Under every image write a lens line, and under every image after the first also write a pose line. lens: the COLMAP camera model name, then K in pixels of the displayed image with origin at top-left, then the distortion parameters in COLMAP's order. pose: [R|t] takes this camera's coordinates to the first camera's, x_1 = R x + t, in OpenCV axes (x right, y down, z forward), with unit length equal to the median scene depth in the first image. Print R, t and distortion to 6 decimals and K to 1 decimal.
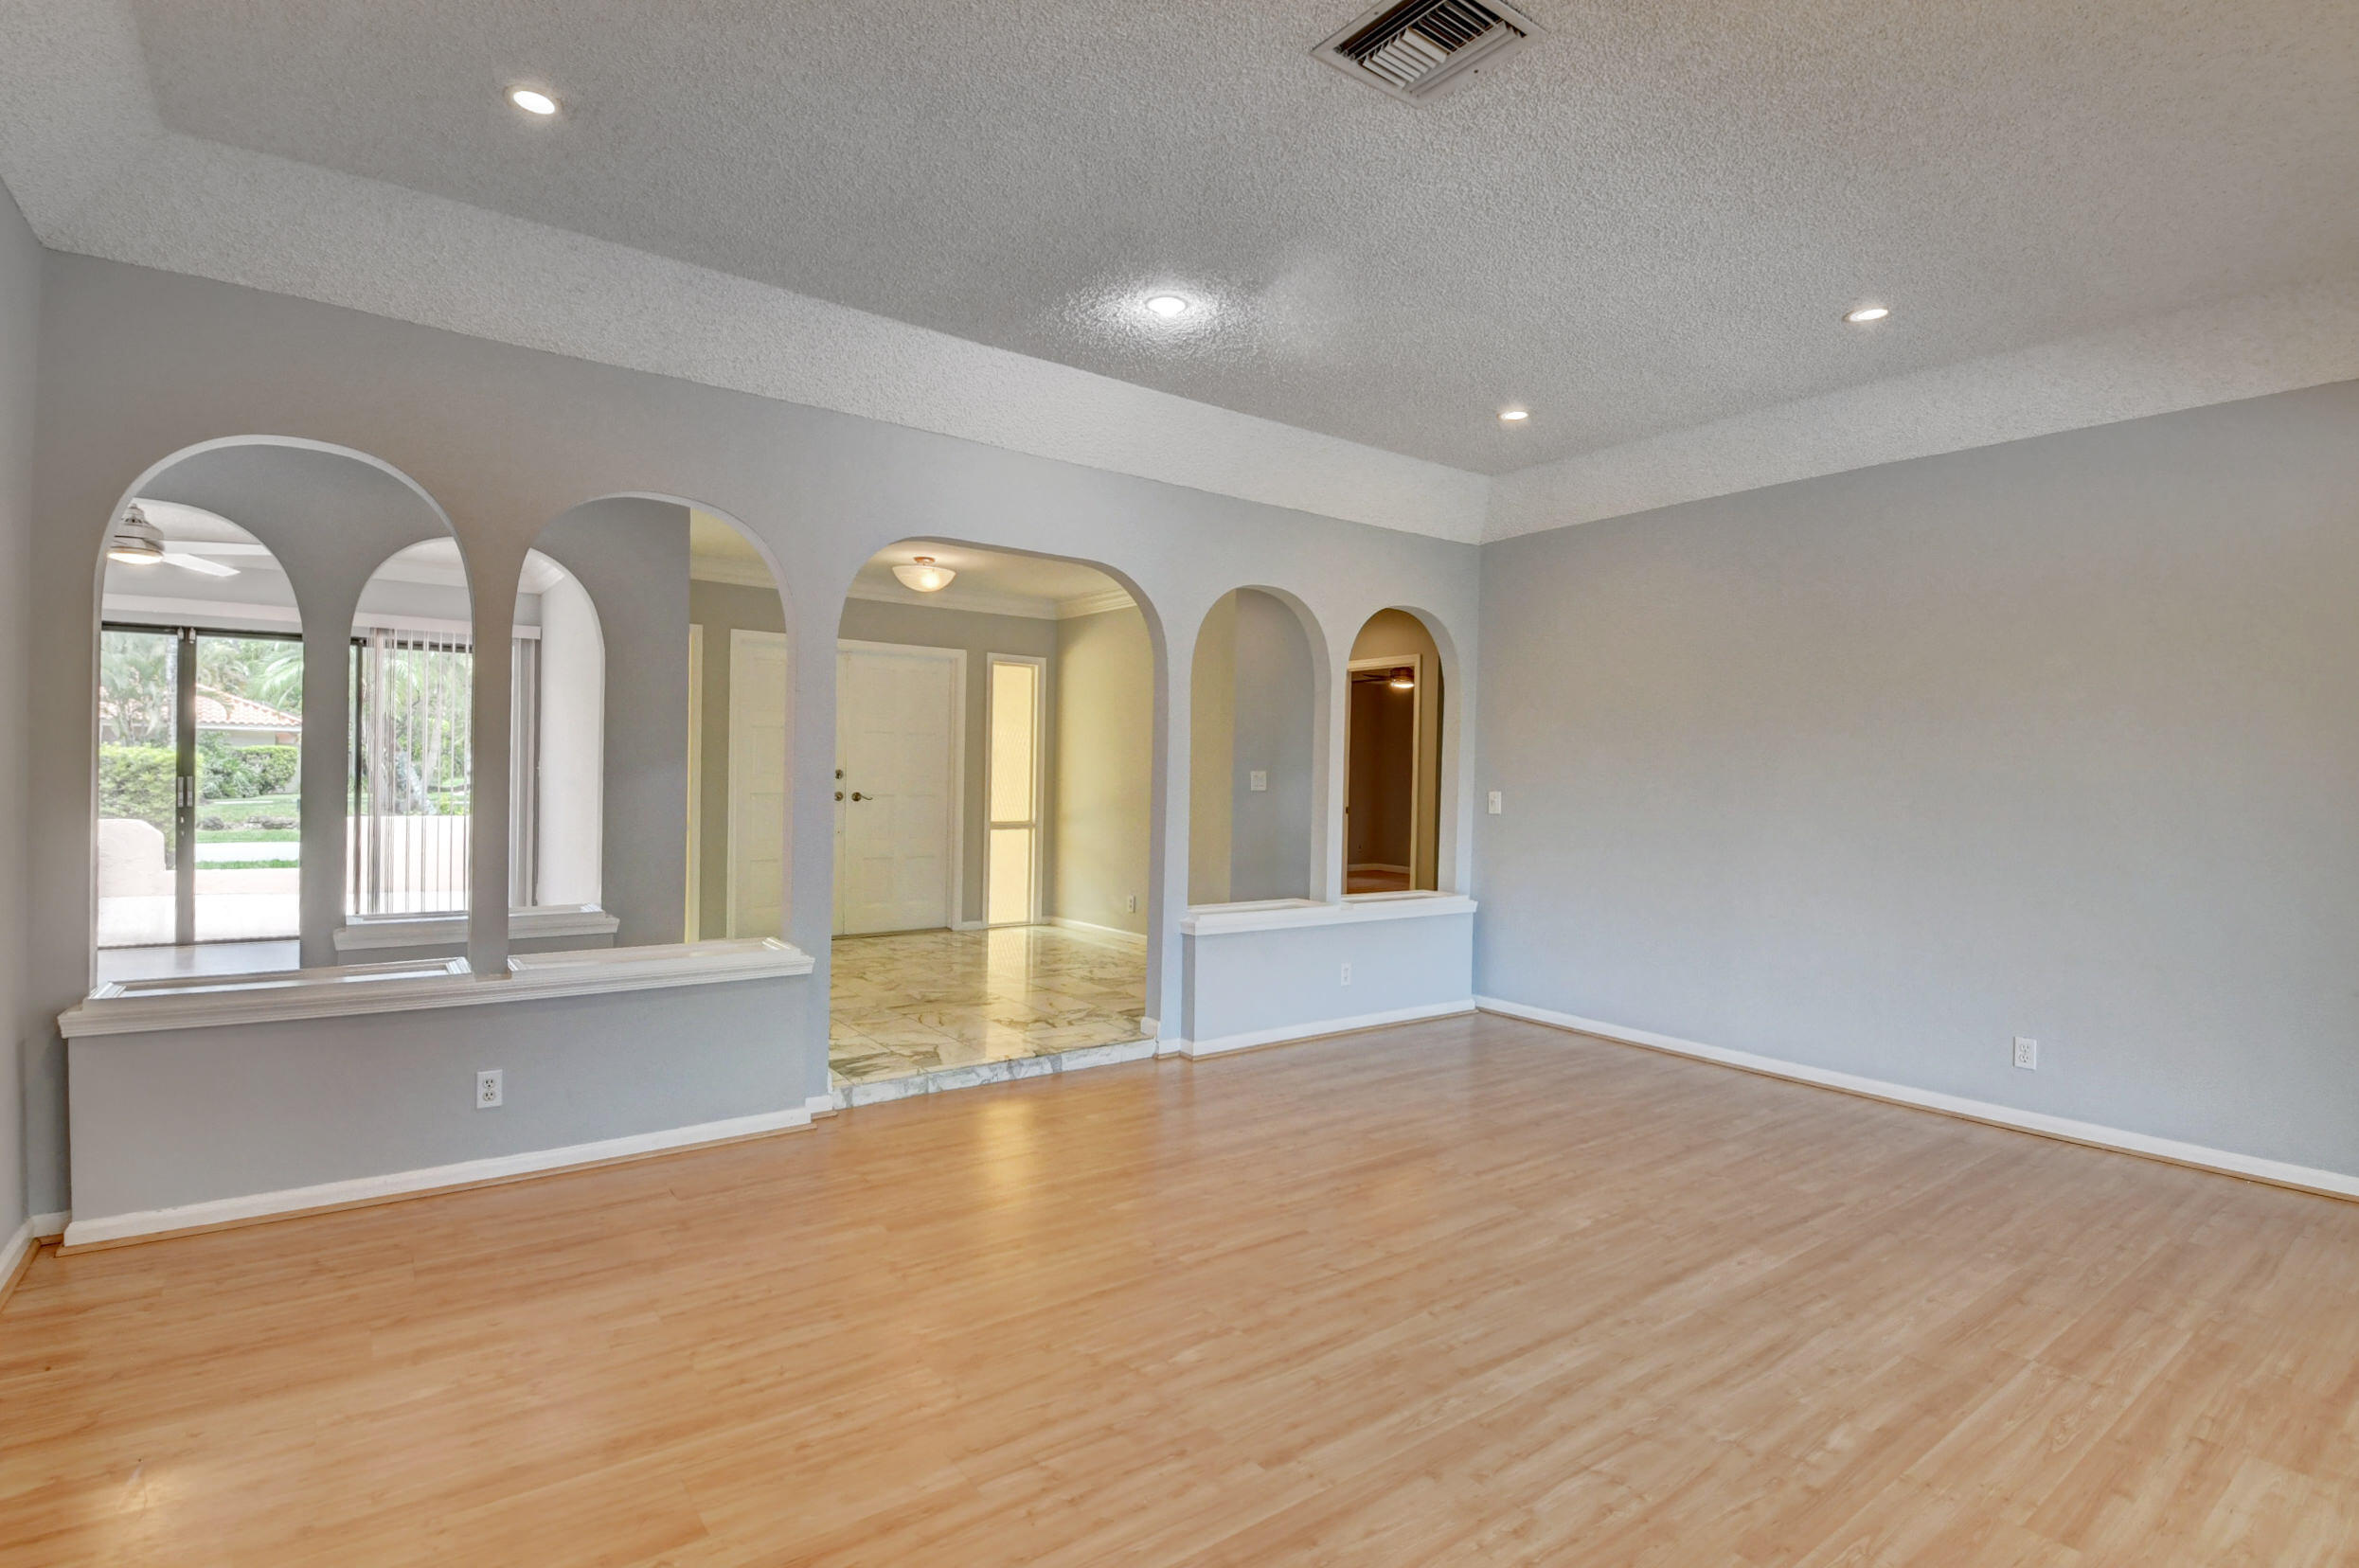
lens RADIAL K [[1120.6, 0, 1158.1], [0, 1120.6, 781.2], [0, 0, 1]] dist [0.015611, -0.029239]
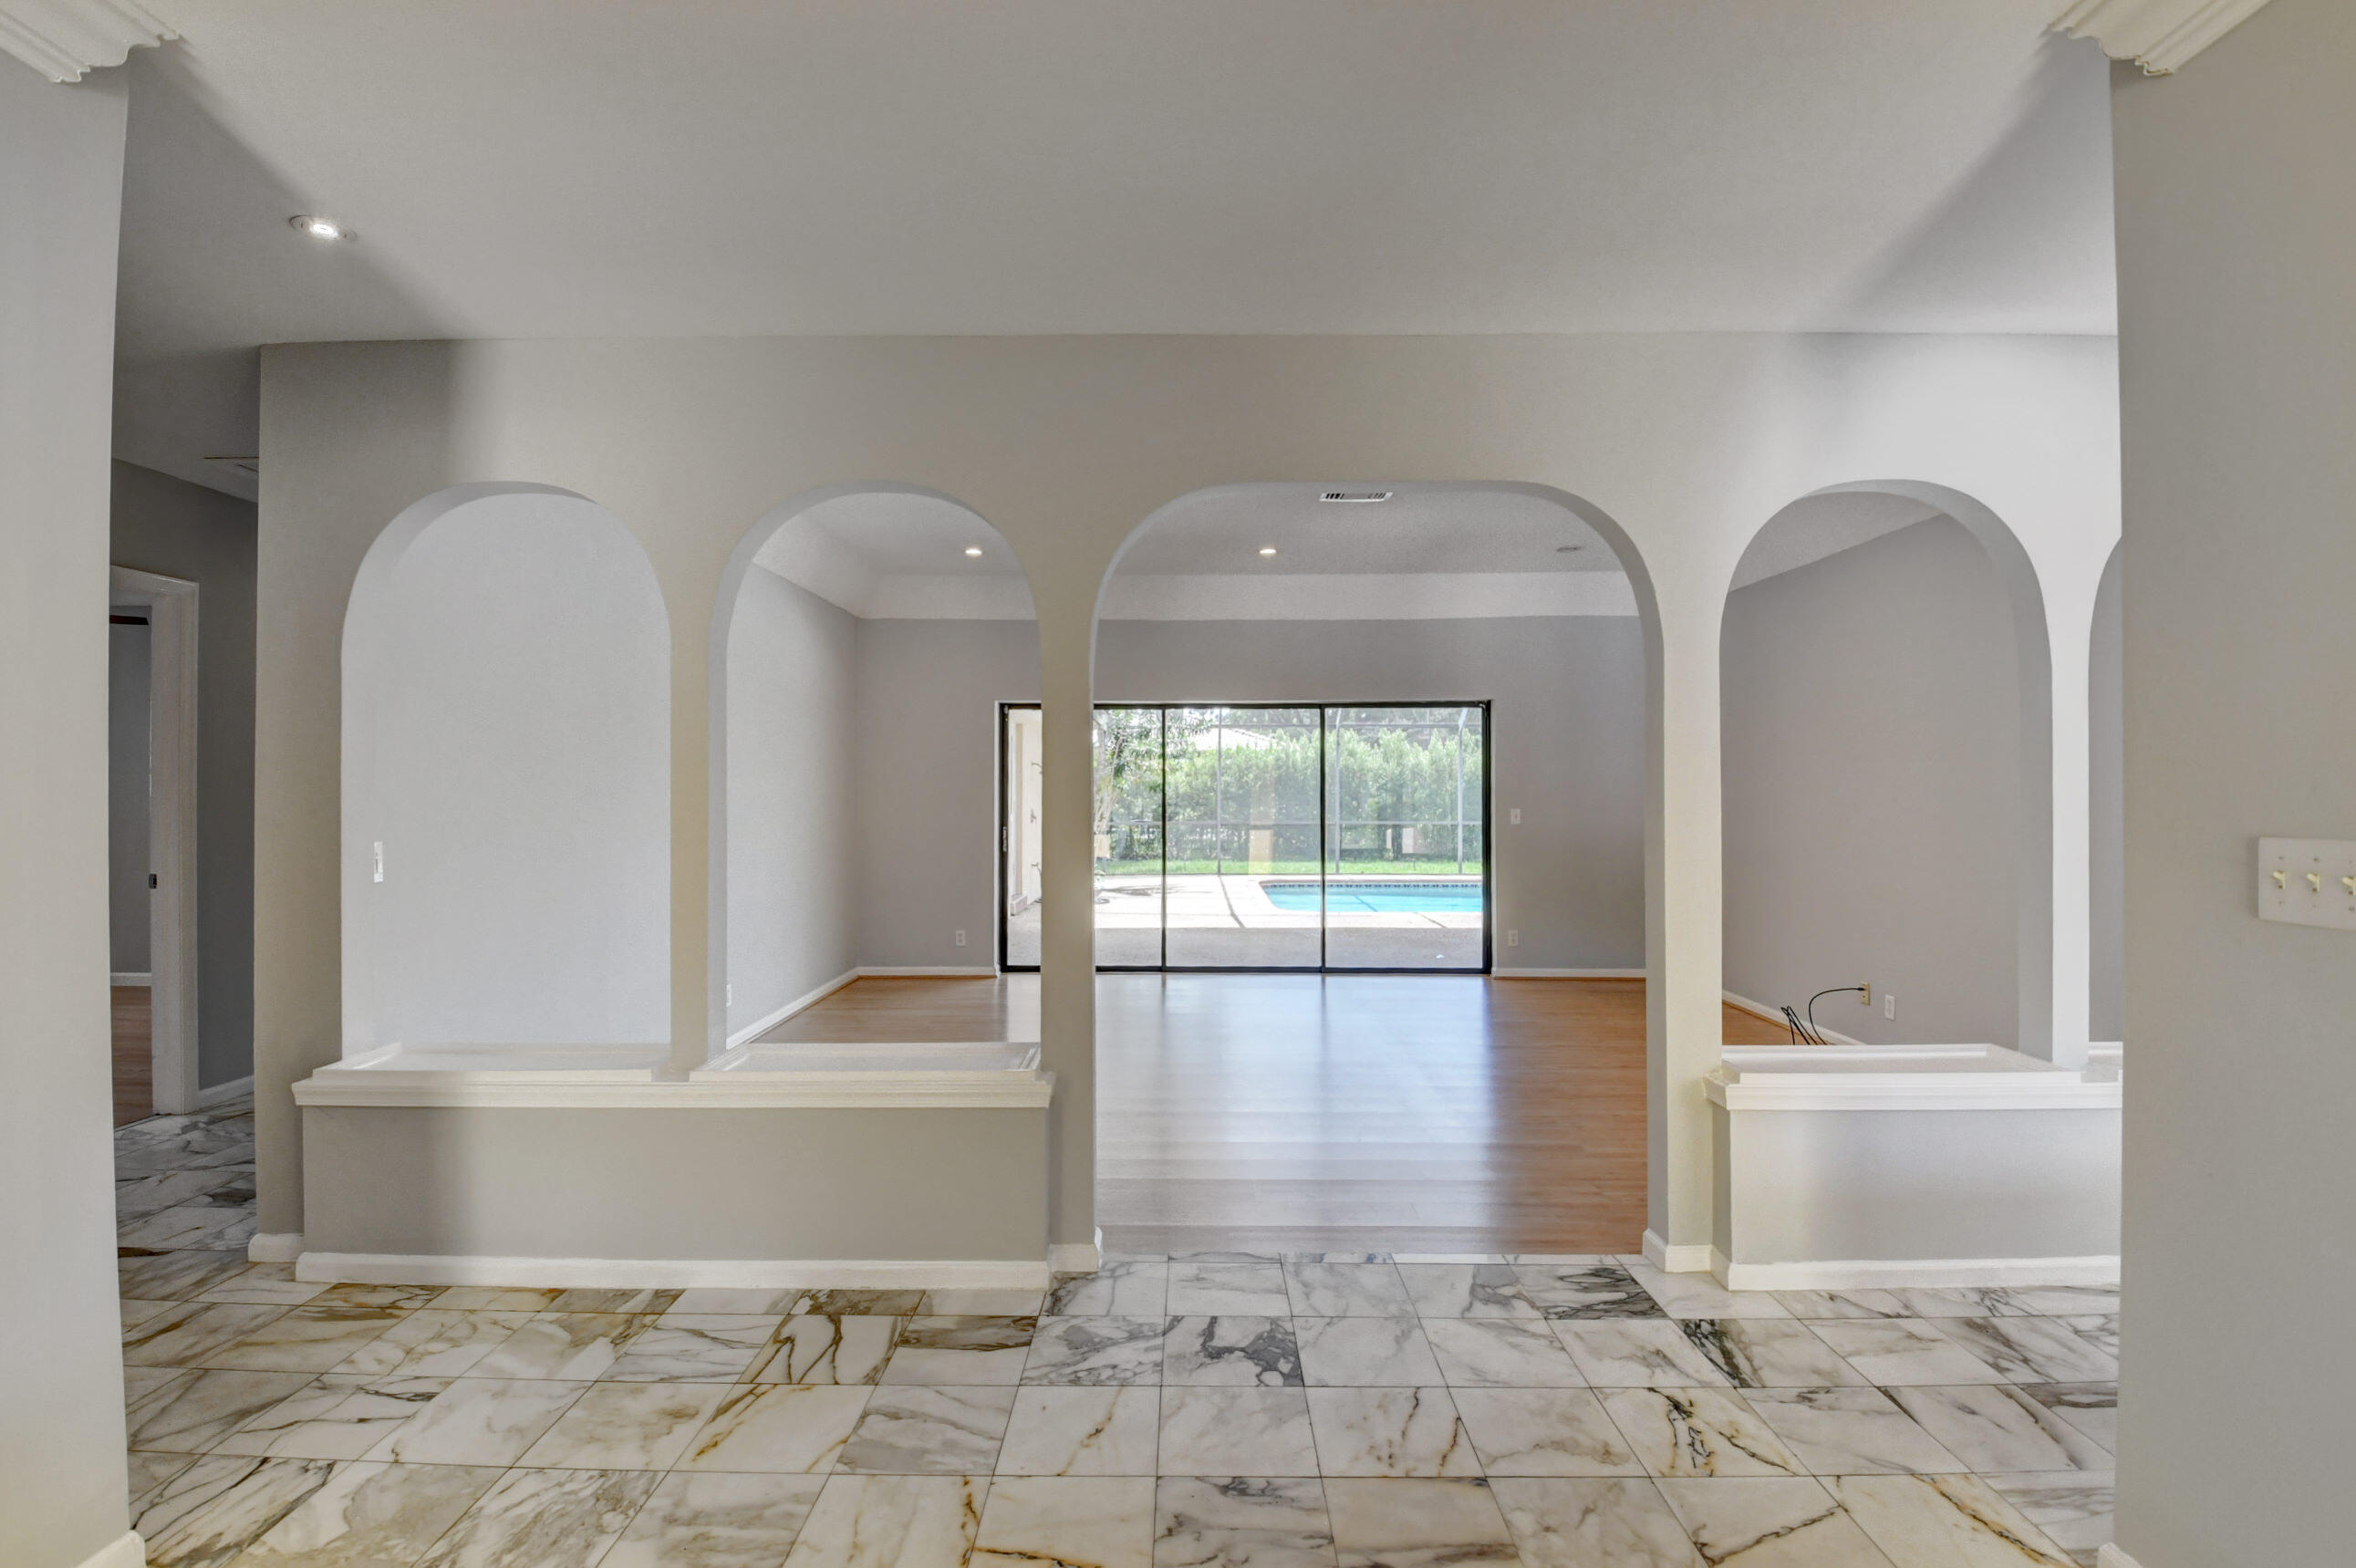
lens RADIAL K [[1087.3, 0, 1166.4], [0, 1087.3, 787.8], [0, 0, 1]] dist [0.001891, -0.019224]
pose [[-0.801220, -0.019053, 0.598066, -0.398215], [-0.009940, 0.999779, 0.018533, -0.038267], [-0.598287, 0.008904, -0.801232, 1.518576]]
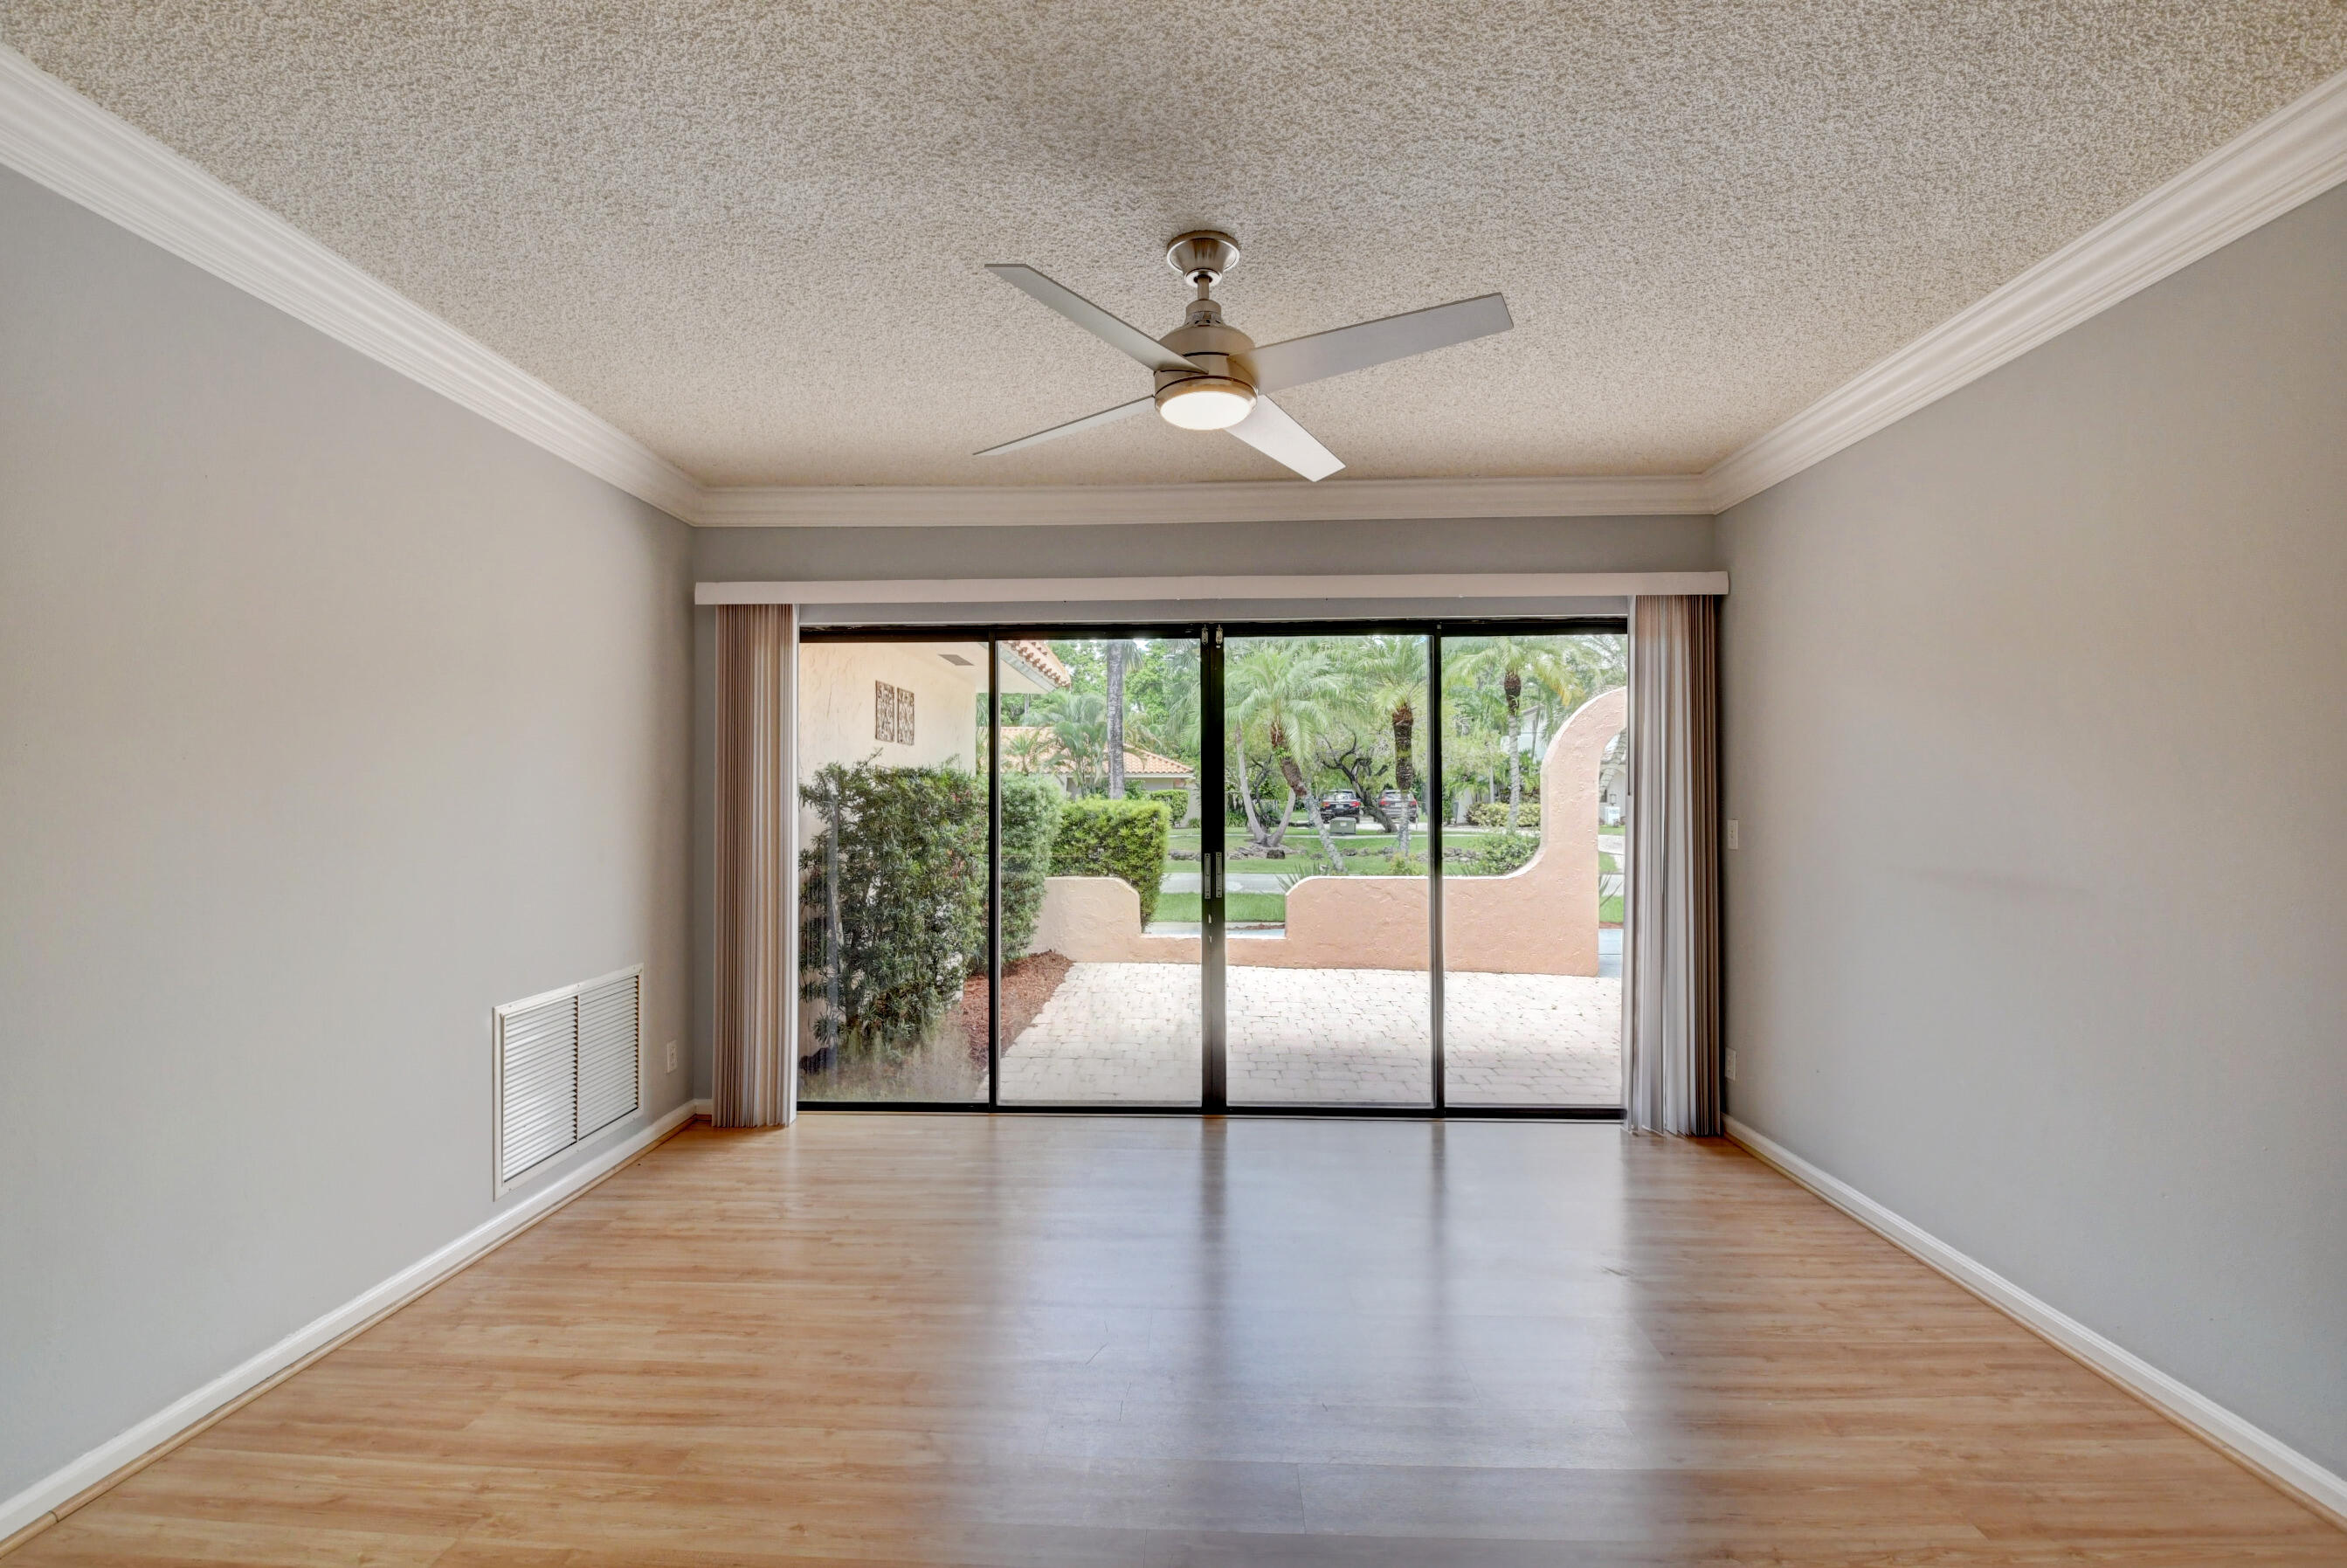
lens RADIAL K [[1032.5, 0, 1164.4], [0, 1032.5, 787.6], [0, 0, 1]] dist [0.000752, -0.029511]
pose [[0.787655, -0.023379, -0.615673, -0.766948], [0.010058, 0.999635, -0.025092, -0.041138], [0.616035, 0.013571, 0.787602, 0.744897]]
